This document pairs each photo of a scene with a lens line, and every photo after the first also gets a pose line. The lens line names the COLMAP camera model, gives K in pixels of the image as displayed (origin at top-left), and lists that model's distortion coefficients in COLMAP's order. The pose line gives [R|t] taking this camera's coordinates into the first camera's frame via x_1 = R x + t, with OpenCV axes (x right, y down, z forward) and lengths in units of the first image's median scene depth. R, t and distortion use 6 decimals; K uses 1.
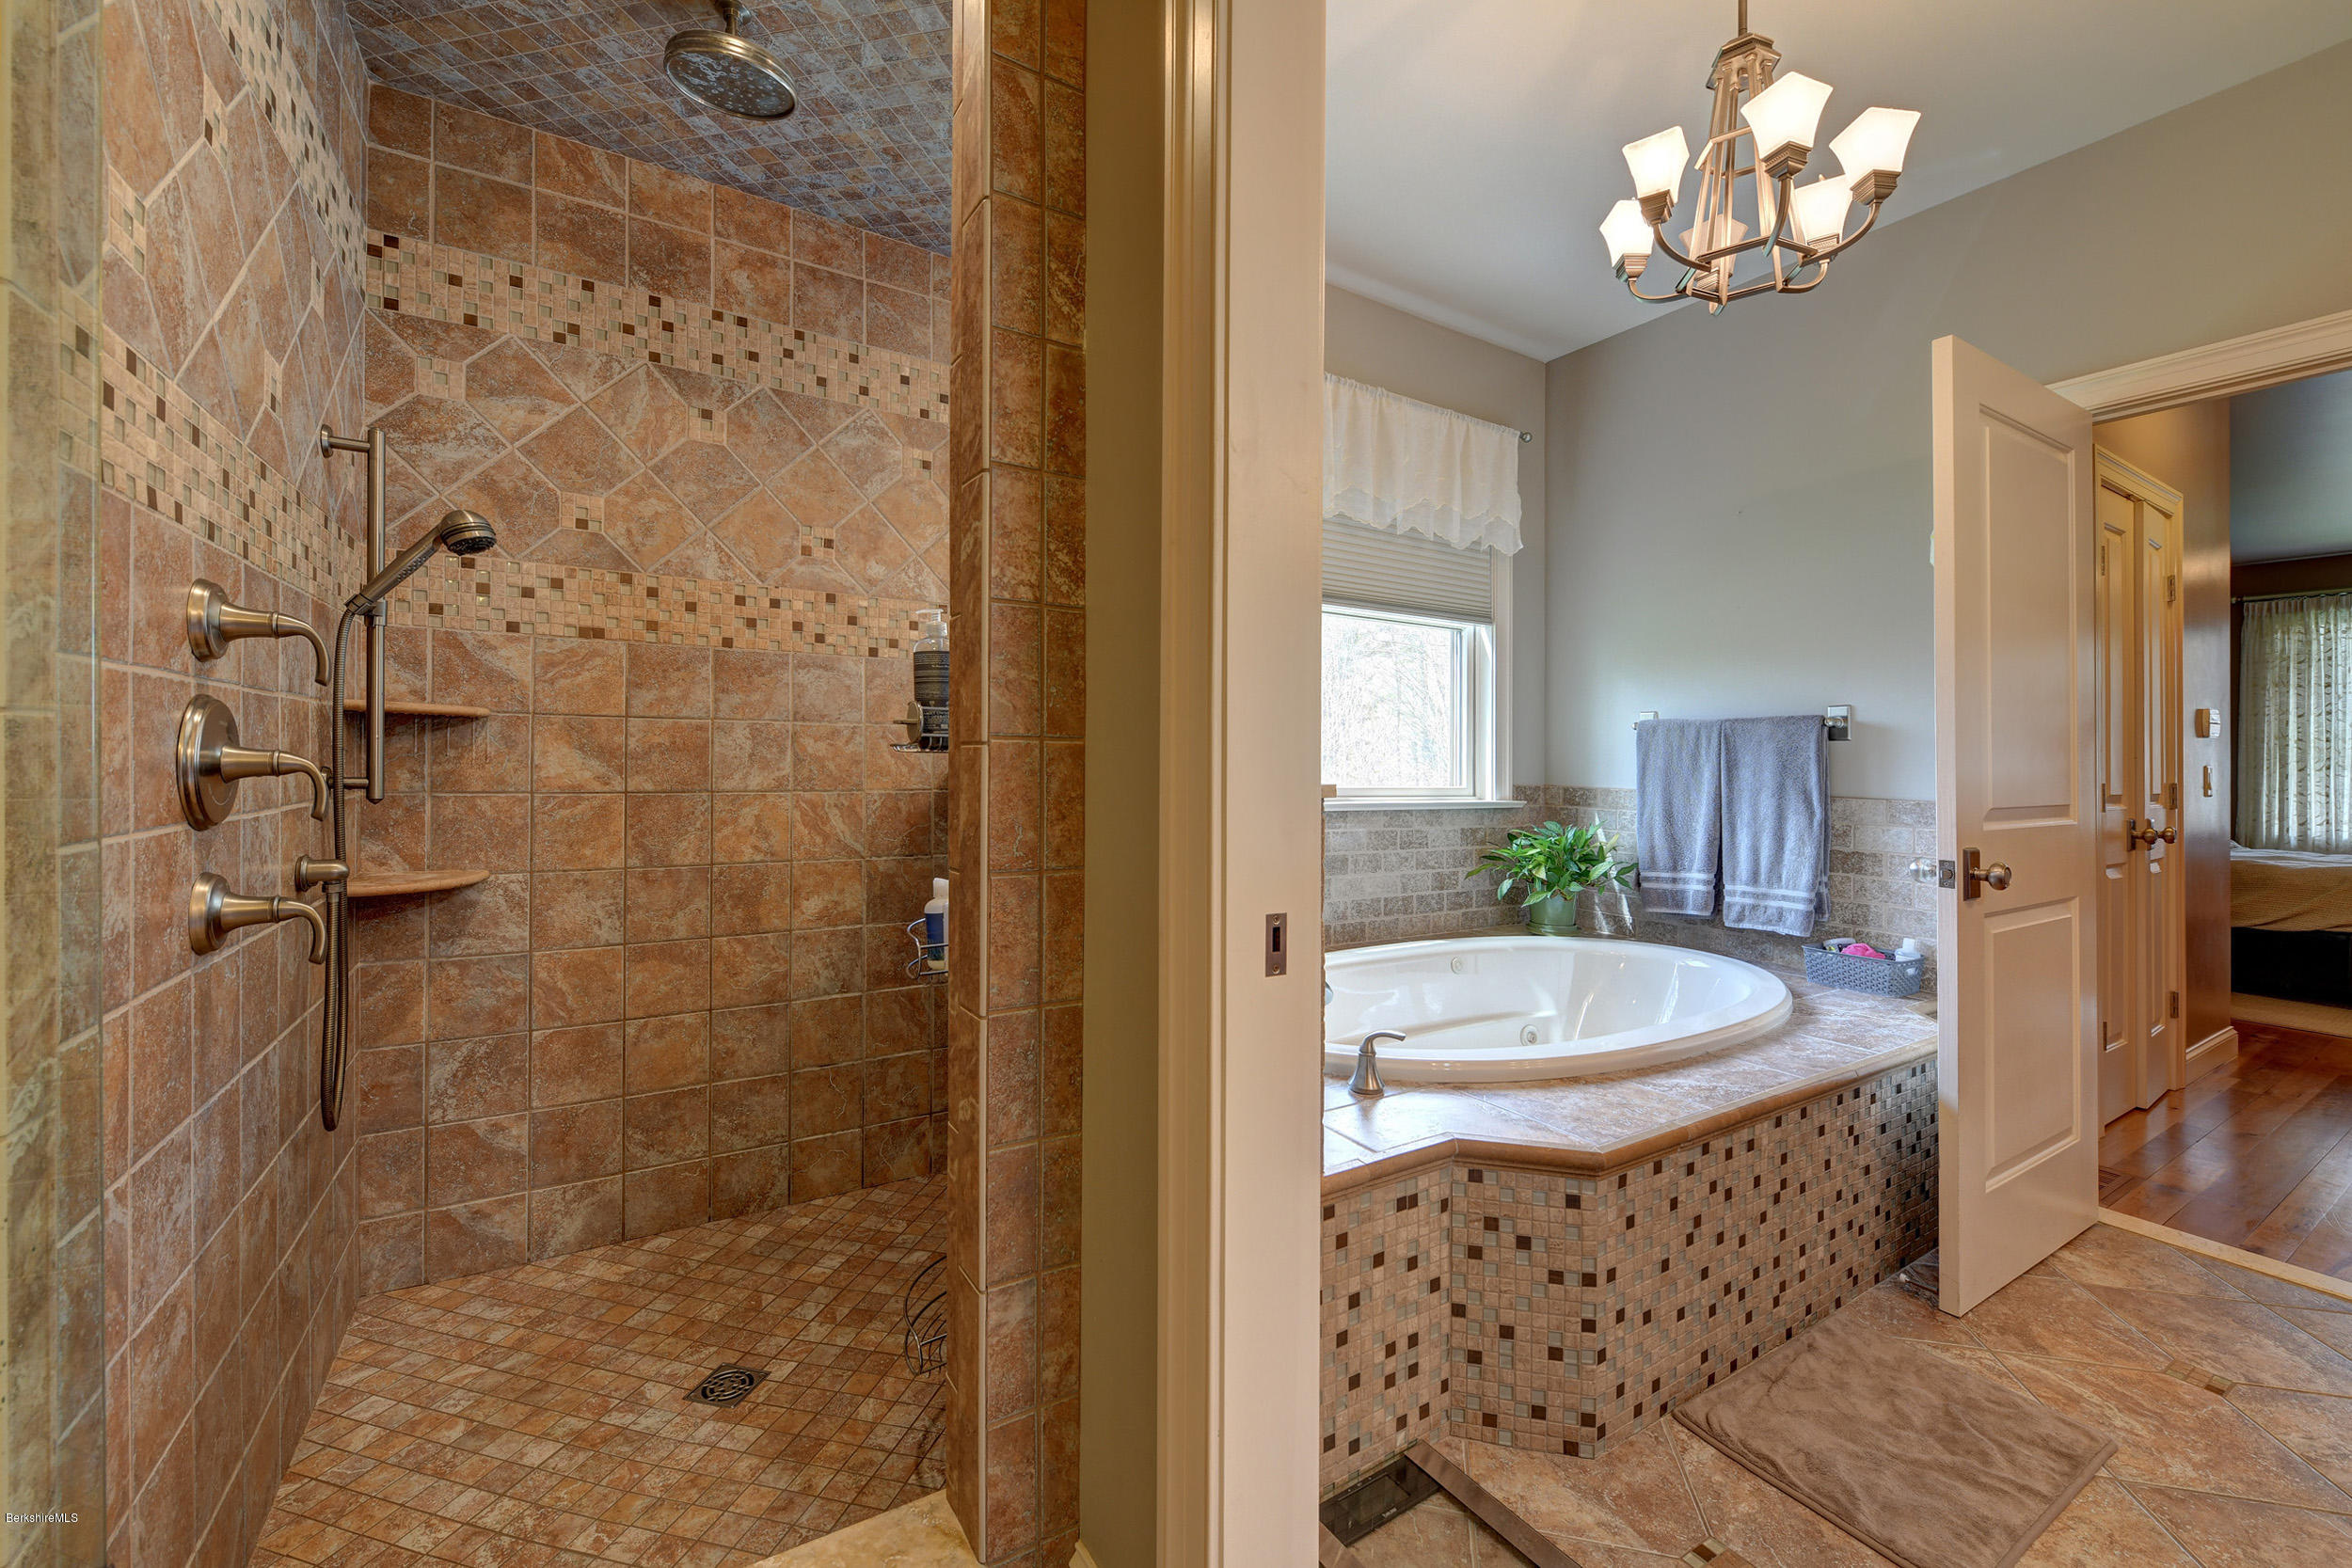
lens RADIAL K [[946.5, 0, 1170.5], [0, 946.5, 771.6], [0, 0, 1]] dist [0.004645, -0.001418]
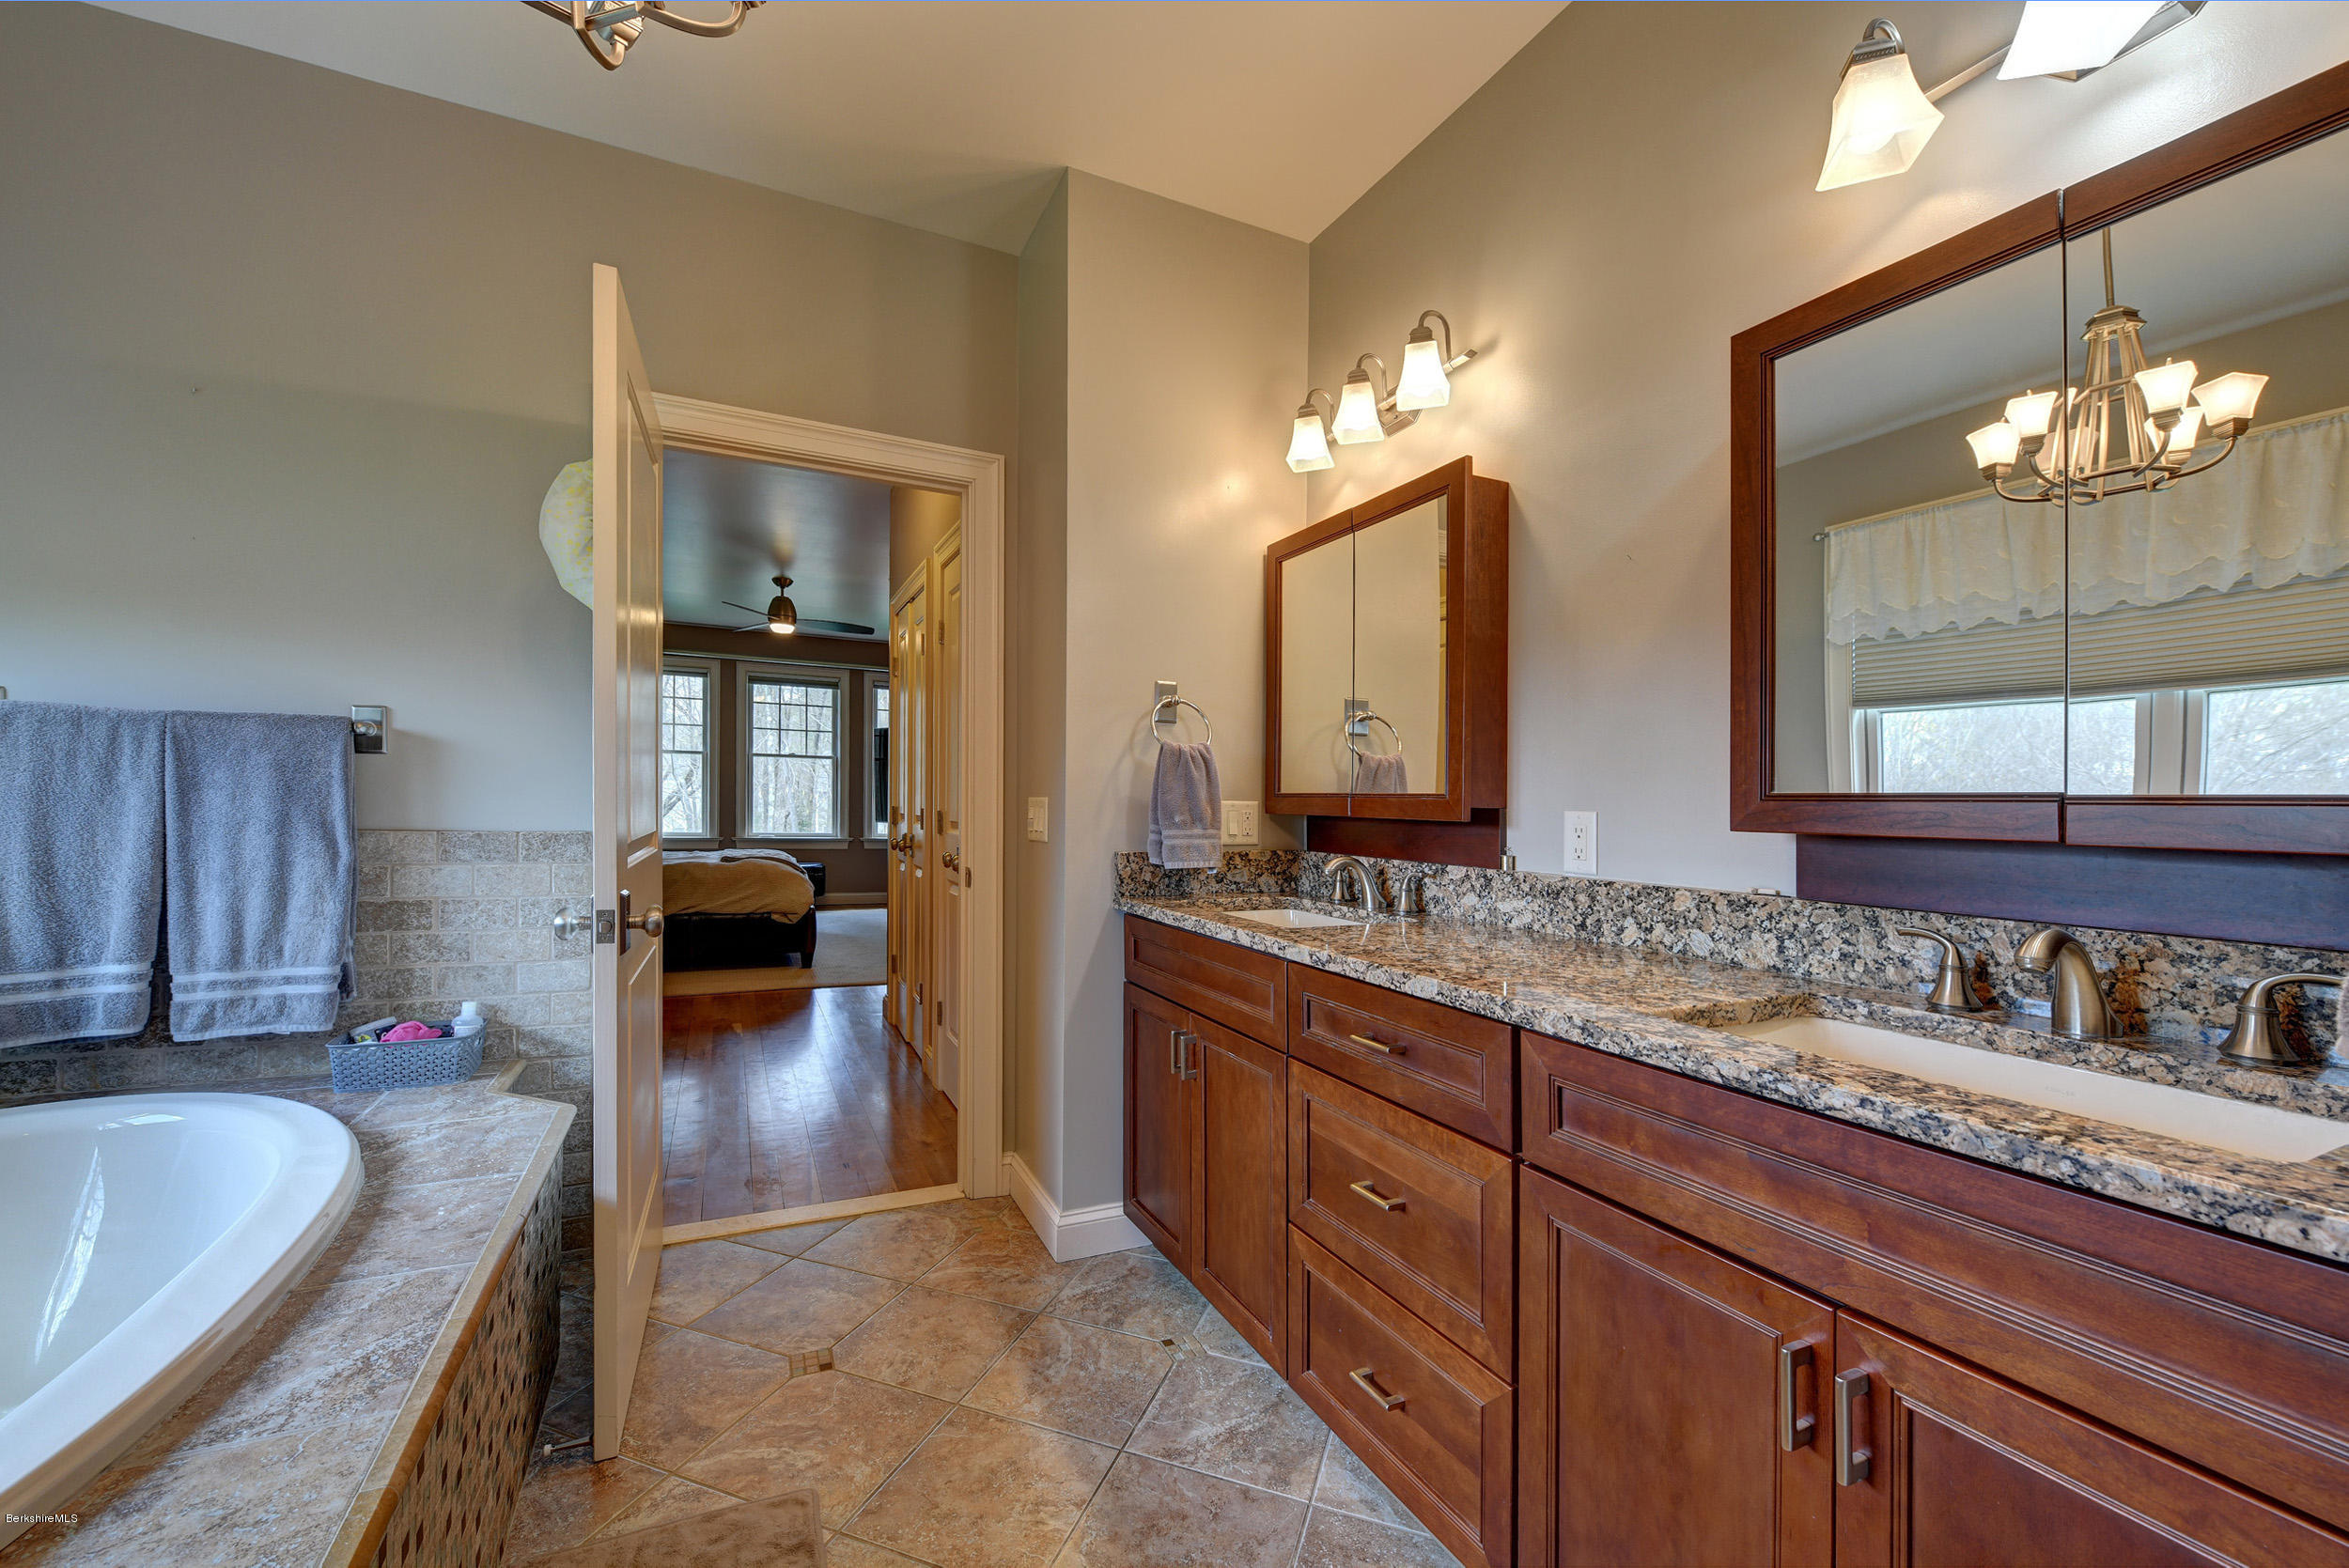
lens RADIAL K [[945.3, 0, 1167.3], [0, 945.3, 801.8], [0, 0, 1]] dist [0.004645, -0.001418]
pose [[0.112781, -0.011812, 0.993550, 0.040865], [-0.010236, 0.999862, 0.013049, -0.010929], [-0.993567, -0.011642, 0.112645, 0.297424]]
